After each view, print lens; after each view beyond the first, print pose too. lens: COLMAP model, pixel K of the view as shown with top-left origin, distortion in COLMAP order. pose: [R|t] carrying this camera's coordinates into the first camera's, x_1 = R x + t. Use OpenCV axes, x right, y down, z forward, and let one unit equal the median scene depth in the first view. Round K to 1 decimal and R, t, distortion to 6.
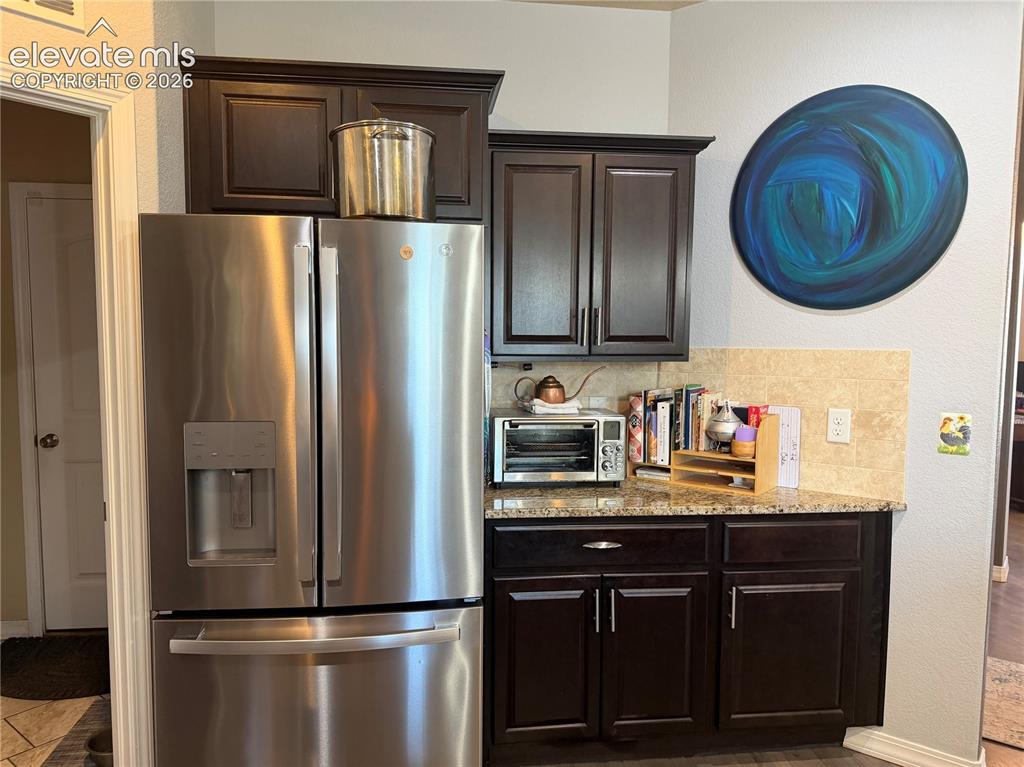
lens RADIAL K [[714.7, 0, 513.5], [0, 714.7, 385.8], [0, 0, 1]] dist [0.023055, -0.032691]
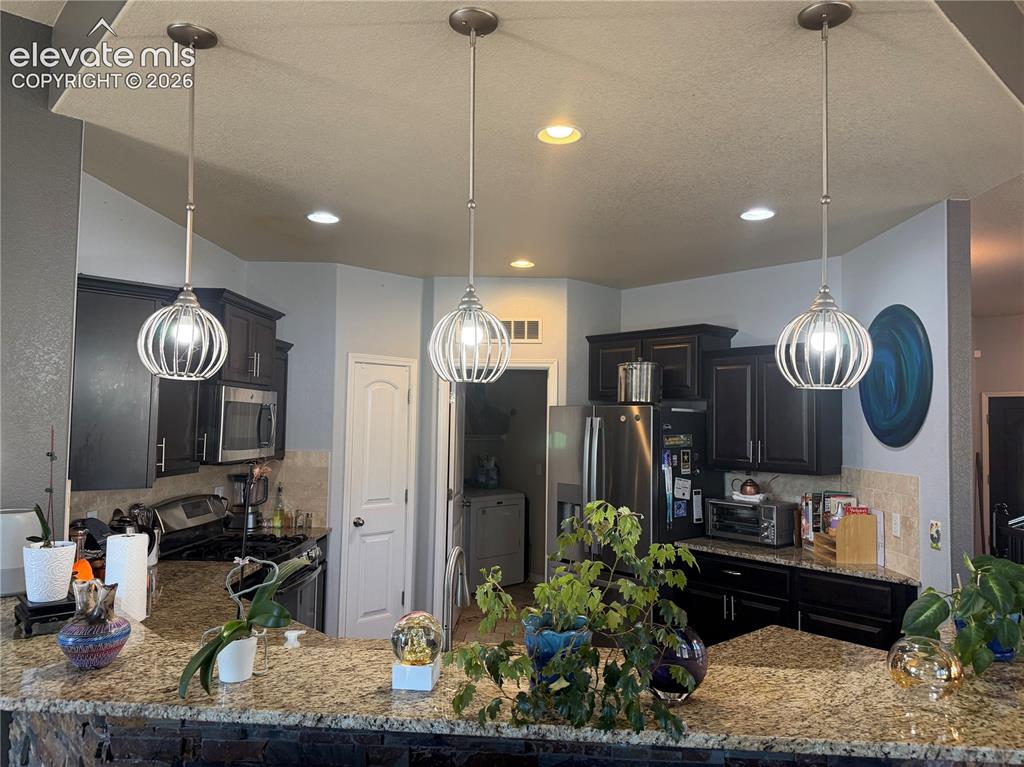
lens RADIAL K [[714.7, 0, 509.7], [0, 714.7, 381.3], [0, 0, 1]] dist [0.023055, -0.032691]
pose [[0.595945, -0.044350, -0.801799, 1.216820], [-0.065550, 0.992455, -0.103617, -0.034648], [0.800345, 0.114308, 0.588542, -0.570326]]
